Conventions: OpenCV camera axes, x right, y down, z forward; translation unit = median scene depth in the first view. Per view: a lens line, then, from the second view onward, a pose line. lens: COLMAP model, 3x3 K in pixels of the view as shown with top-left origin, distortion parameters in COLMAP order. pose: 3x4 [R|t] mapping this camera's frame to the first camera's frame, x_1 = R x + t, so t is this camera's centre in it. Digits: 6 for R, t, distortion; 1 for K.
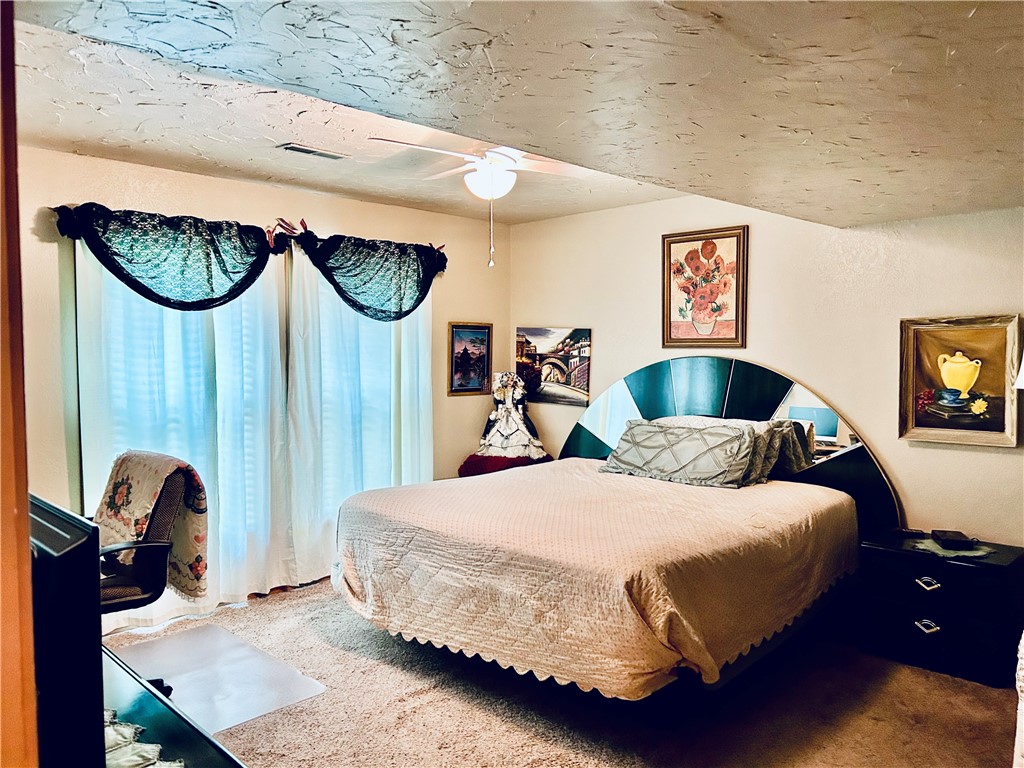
lens RADIAL K [[781.6, 0, 508.8], [0, 781.6, 391.2], [0, 0, 1]] dist [0.062996, -0.082489]
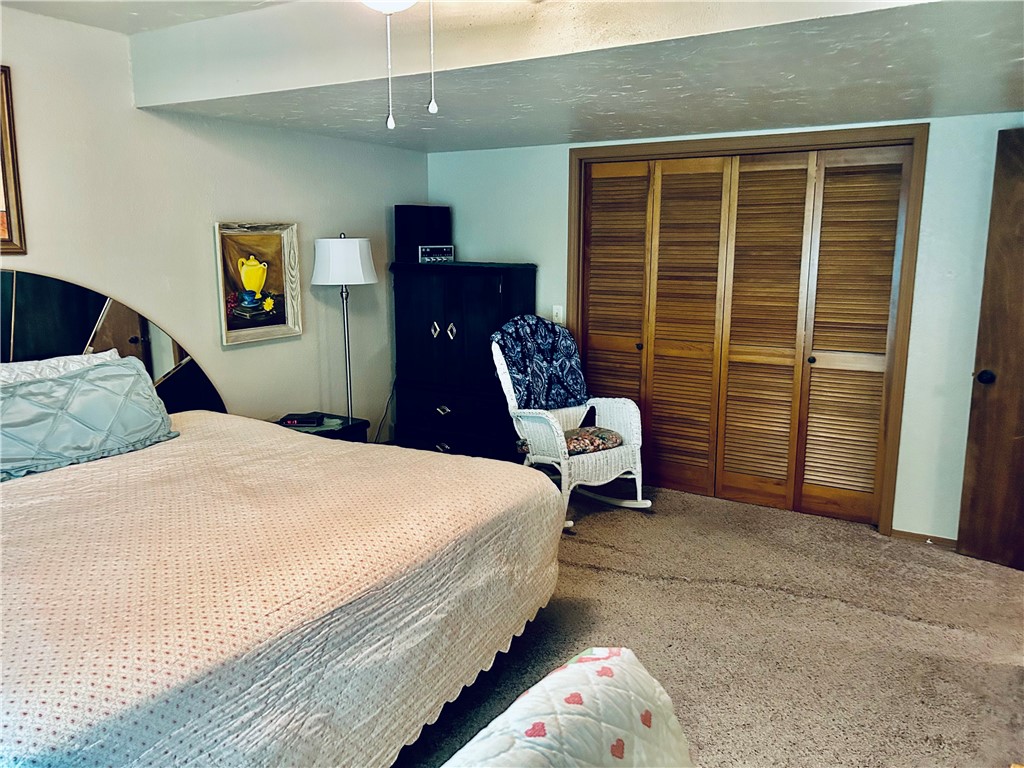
lens RADIAL K [[777.9, 0, 512.5], [0, 777.9, 386.6], [0, 0, 1]] dist [0.063692, -0.071321]
pose [[-0.245575, -0.177452, 0.952997, -0.567199], [0.050235, 0.979452, 0.195323, -0.064931], [-0.968075, 0.095840, -0.231614, 0.907678]]
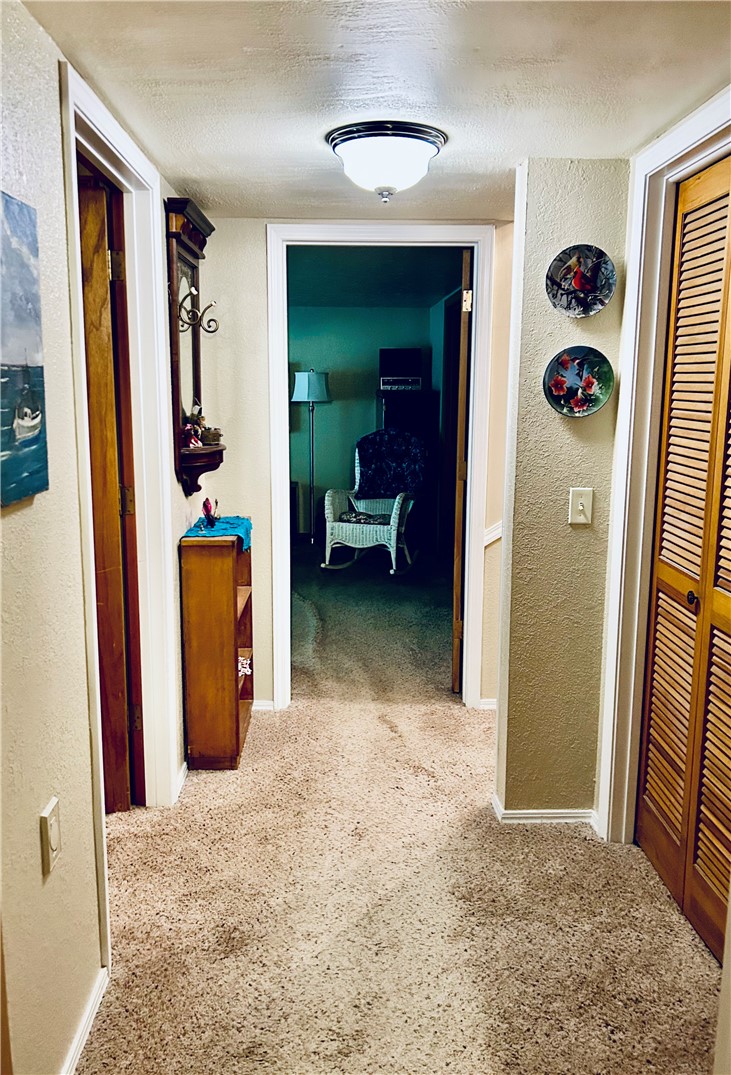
lens RADIAL K [[878.6, 0, 365.5], [0, 878.6, 537.5], [0, 0, 1]] dist [0.000785, 0.000046]
pose [[0.686705, -0.118210, 0.717261, -0.787322], [0.029300, 0.990389, 0.135172, 0.039916], [-0.726346, -0.071807, 0.683568, -0.622755]]
